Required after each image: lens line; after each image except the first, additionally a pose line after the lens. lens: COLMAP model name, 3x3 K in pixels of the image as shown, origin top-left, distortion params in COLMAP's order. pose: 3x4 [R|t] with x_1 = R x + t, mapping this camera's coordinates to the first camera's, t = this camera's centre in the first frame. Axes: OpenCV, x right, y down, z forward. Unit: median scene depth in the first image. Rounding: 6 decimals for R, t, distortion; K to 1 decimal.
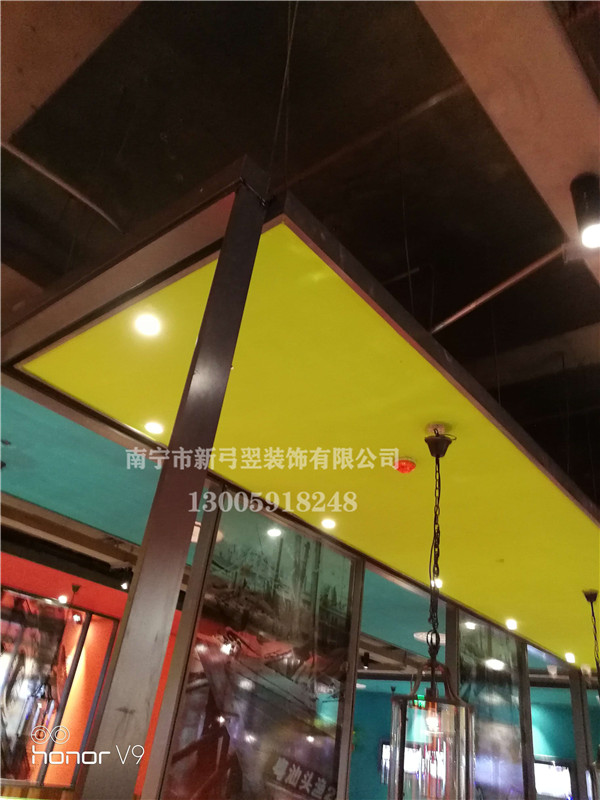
lens RADIAL K [[626.6, 0, 303.2], [0, 626.6, 398.3], [0, 0, 1]] dist [0.005472, 0.013495]
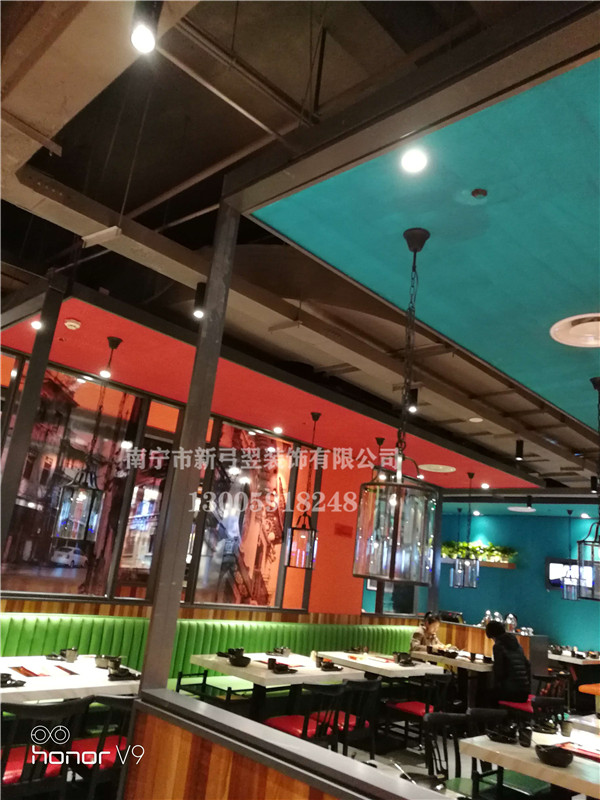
lens RADIAL K [[626.6, 0, 303.2], [0, 626.6, 398.3], [0, 0, 1]] dist [0.005472, 0.013495]
pose [[0.997368, -0.034804, -0.063607, -0.535687], [0.049507, 0.967823, 0.246712, 0.094059], [0.052973, -0.249212, 0.966999, 0.238773]]
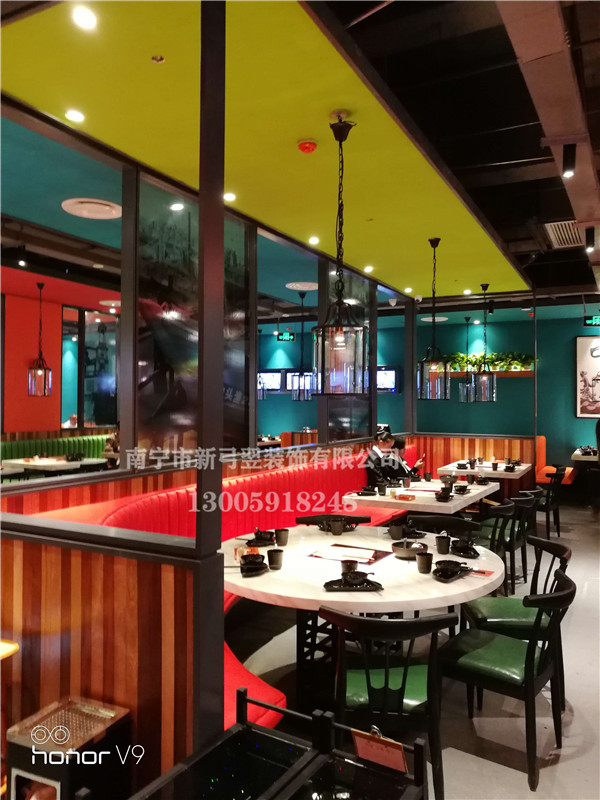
lens RADIAL K [[626.6, 0, 303.2], [0, 626.6, 398.3], [0, 0, 1]] dist [0.005472, 0.013495]
pose [[0.969850, -0.121665, 0.211160, -0.106376], [-0.002866, 0.860711, 0.509086, -0.059149], [-0.243685, -0.494343, 0.834412, -0.145331]]
